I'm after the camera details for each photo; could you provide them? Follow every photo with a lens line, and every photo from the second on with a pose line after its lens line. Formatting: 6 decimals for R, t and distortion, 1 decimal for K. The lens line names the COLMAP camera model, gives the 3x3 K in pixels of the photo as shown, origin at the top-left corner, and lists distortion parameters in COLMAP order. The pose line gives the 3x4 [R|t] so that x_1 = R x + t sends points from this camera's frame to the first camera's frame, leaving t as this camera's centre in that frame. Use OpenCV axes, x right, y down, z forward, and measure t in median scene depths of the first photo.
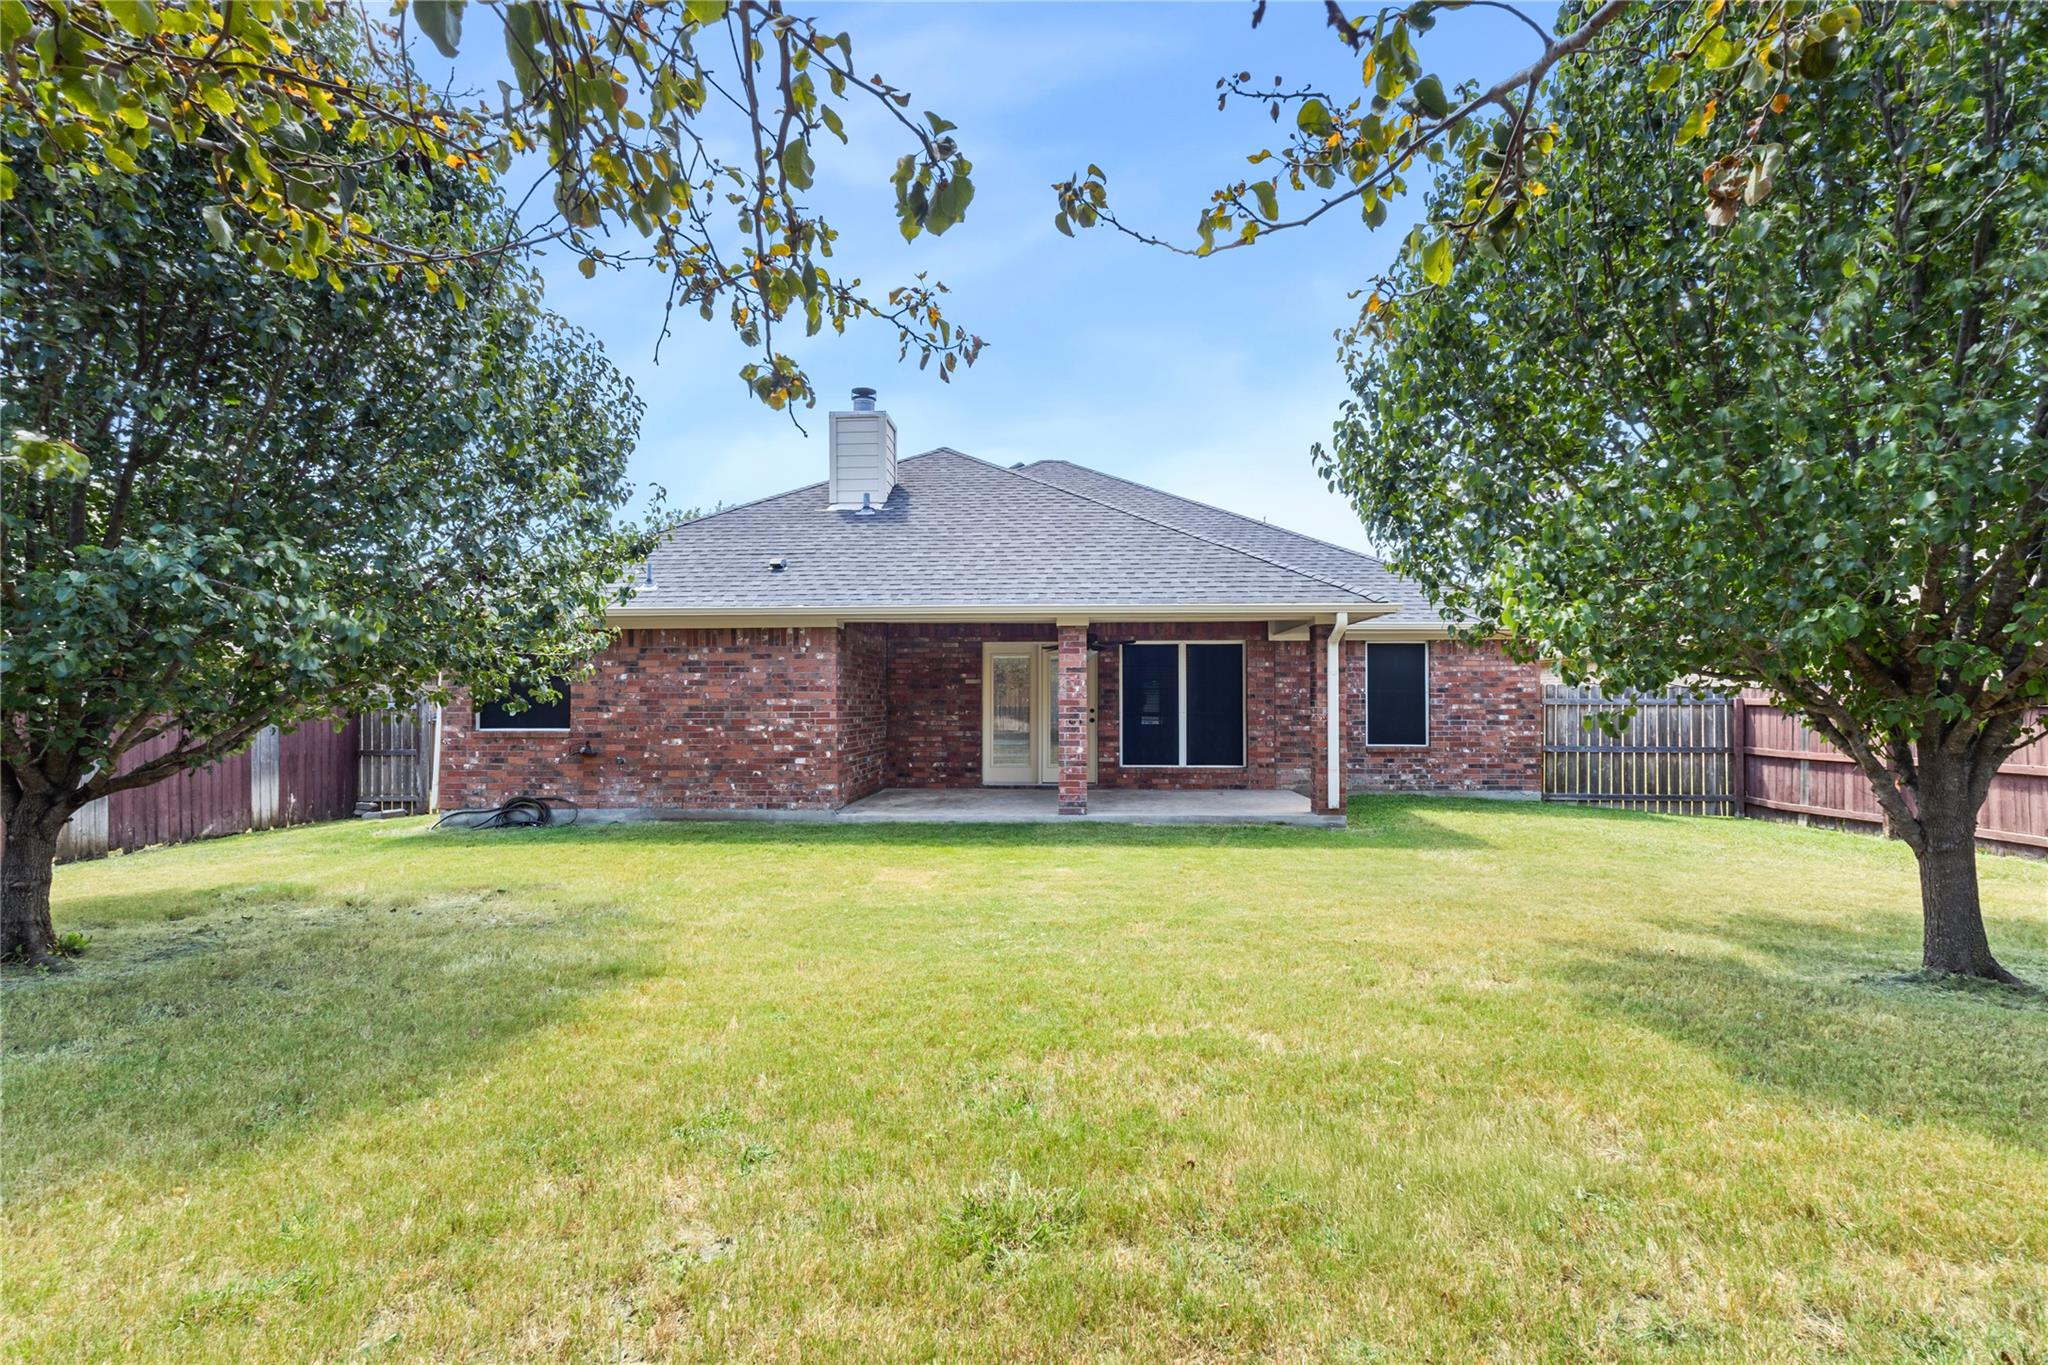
lens RADIAL K [[966.0, 0, 1024.0], [0, 966.0, 682.5], [0, 0, 1]] dist [-0.003007, -0.000396]
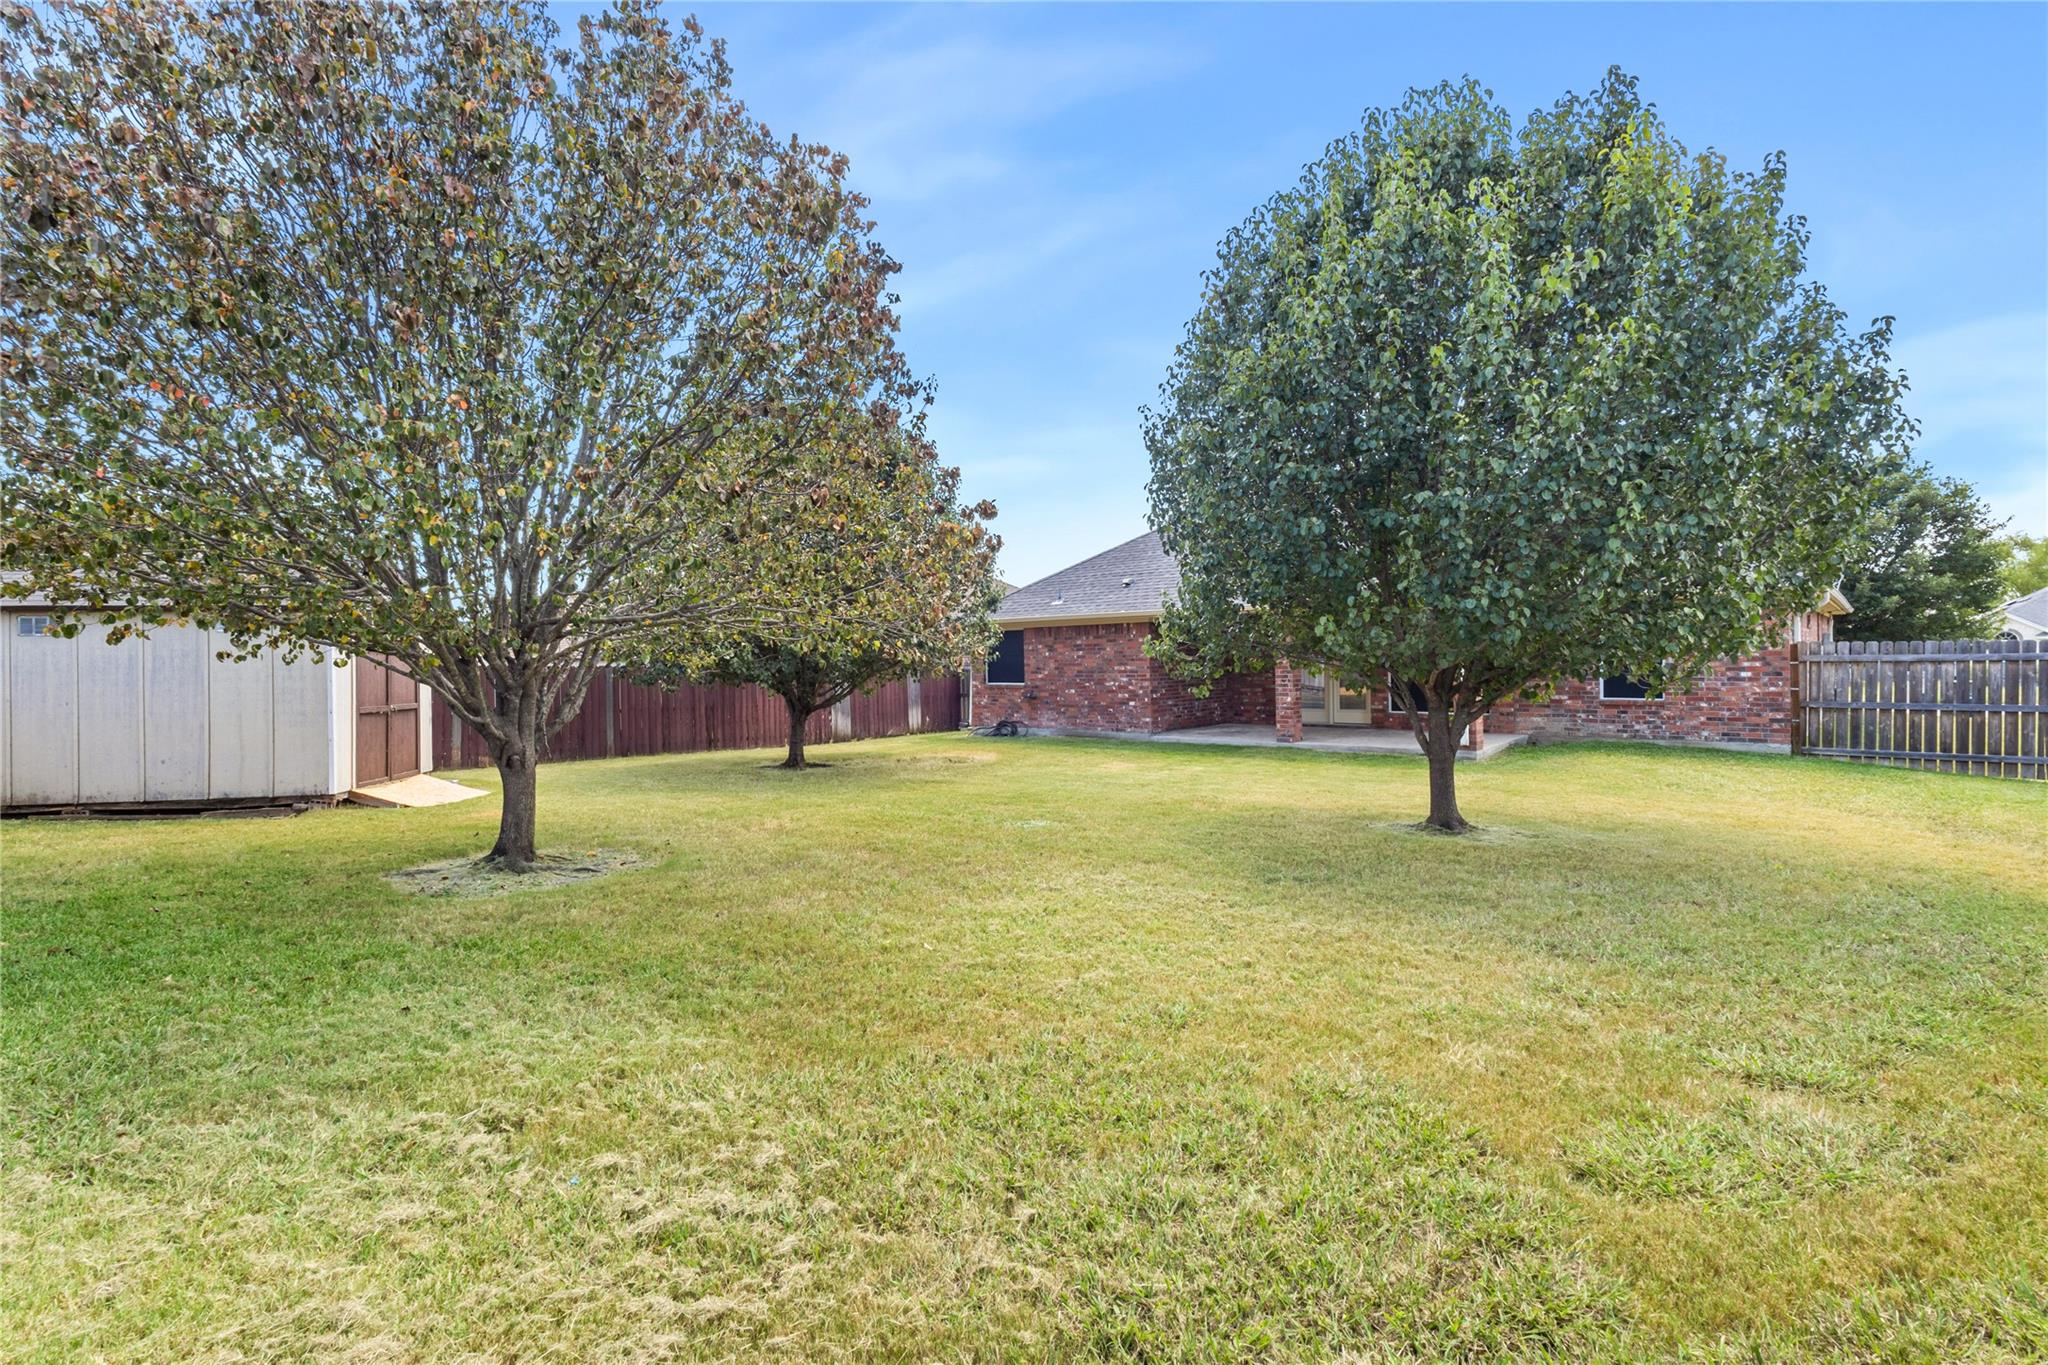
lens RADIAL K [[966.0, 0, 1024.0], [0, 966.0, 682.5], [0, 0, 1]] dist [-0.003007, -0.000396]
pose [[0.774328, 0.003504, -0.632775, 0.628256], [0.034811, 0.998234, 0.048126, -0.038090], [0.631827, -0.059293, 0.772839, -0.368689]]
